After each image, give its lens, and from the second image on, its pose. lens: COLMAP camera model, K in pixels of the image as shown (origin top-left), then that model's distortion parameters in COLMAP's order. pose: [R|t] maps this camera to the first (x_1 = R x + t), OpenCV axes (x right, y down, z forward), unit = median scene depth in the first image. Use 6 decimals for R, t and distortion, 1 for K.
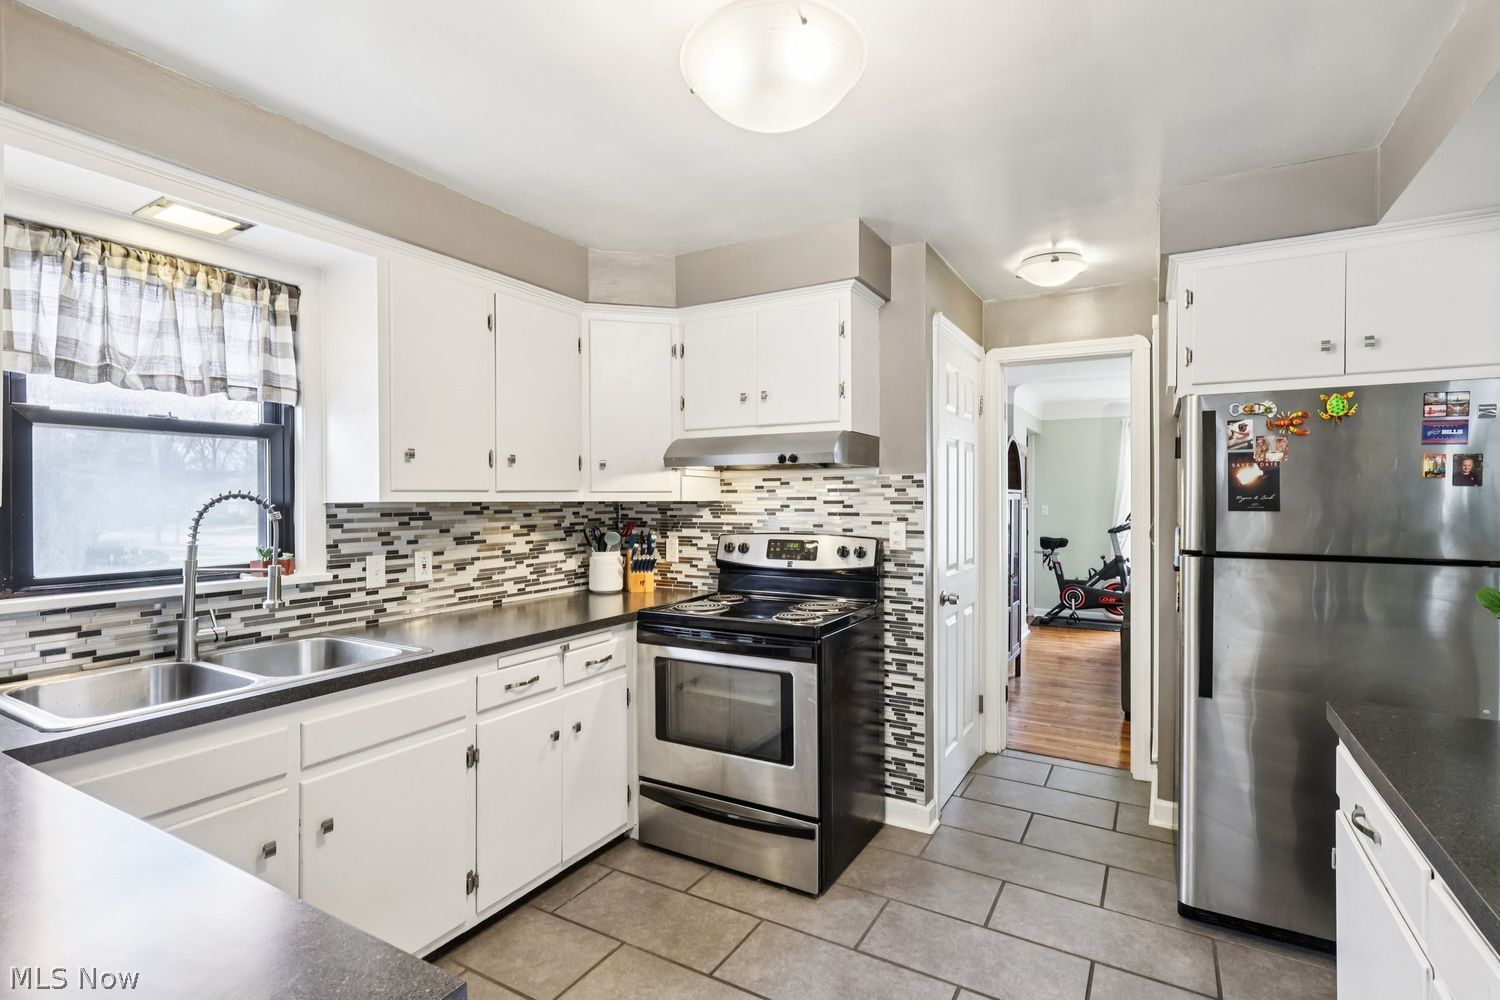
lens RADIAL K [[699.8, 0, 748.2], [0, 699.8, 495.0], [0, 0, 1]] dist [-0.002378, -0.000402]
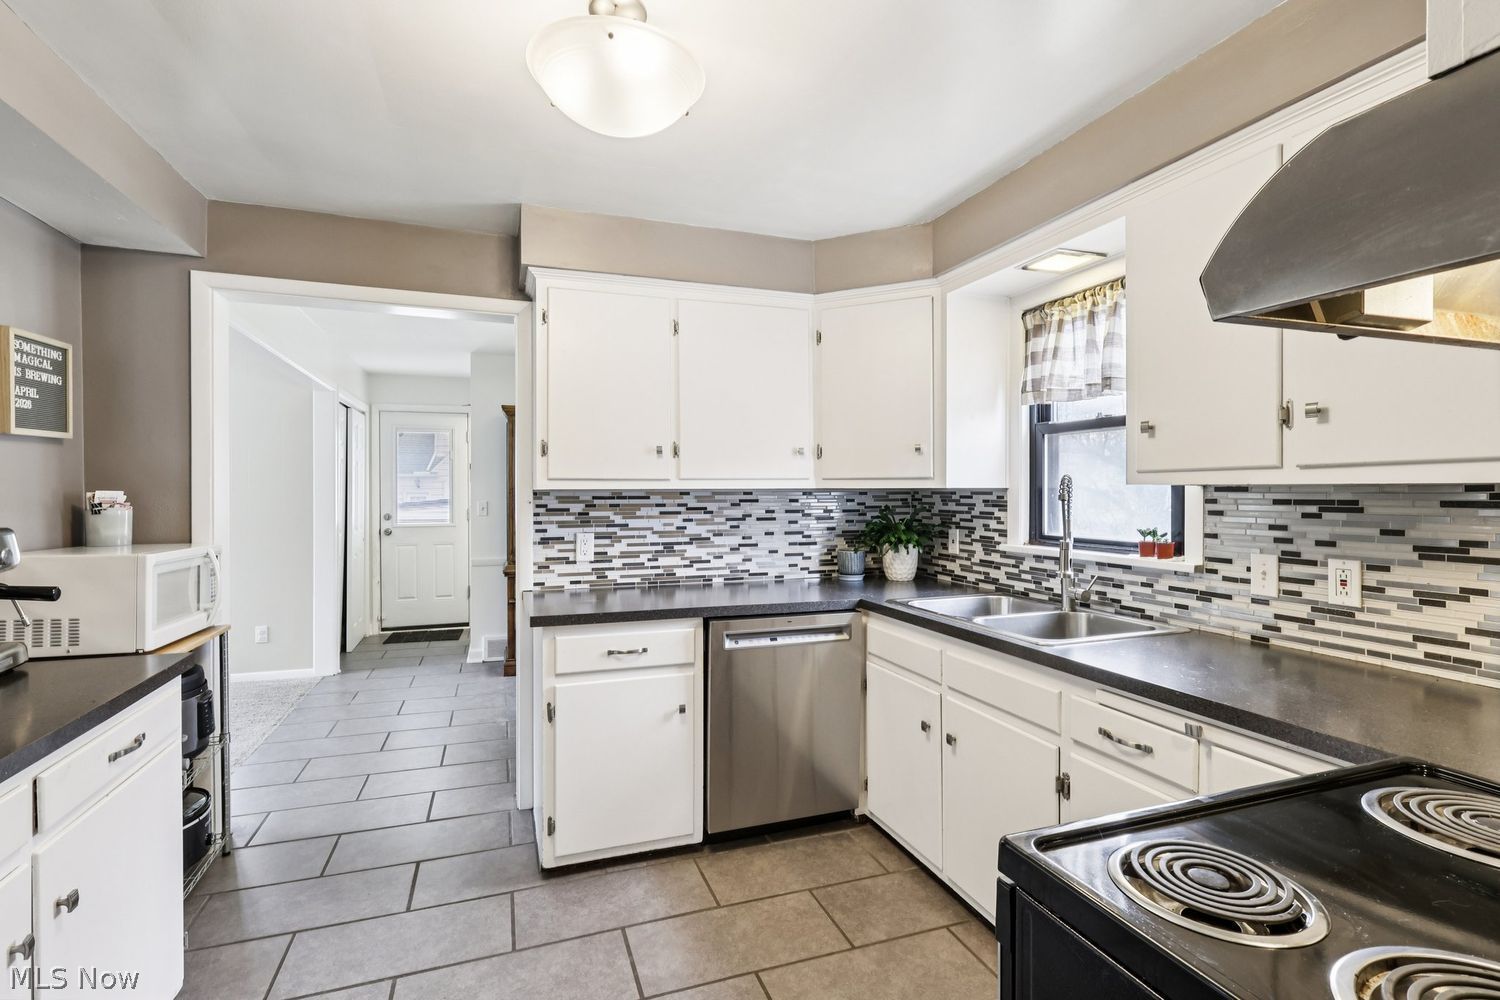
lens RADIAL K [[699.8, 0, 742.5], [0, 699.8, 498.9], [0, 0, 1]] dist [-0.002378, -0.000402]
pose [[-0.638221, -0.002885, -0.769848, 0.409705], [-0.011859, 0.999911, 0.006084, 0.026772], [0.769762, 0.013013, -0.638198, 1.008099]]
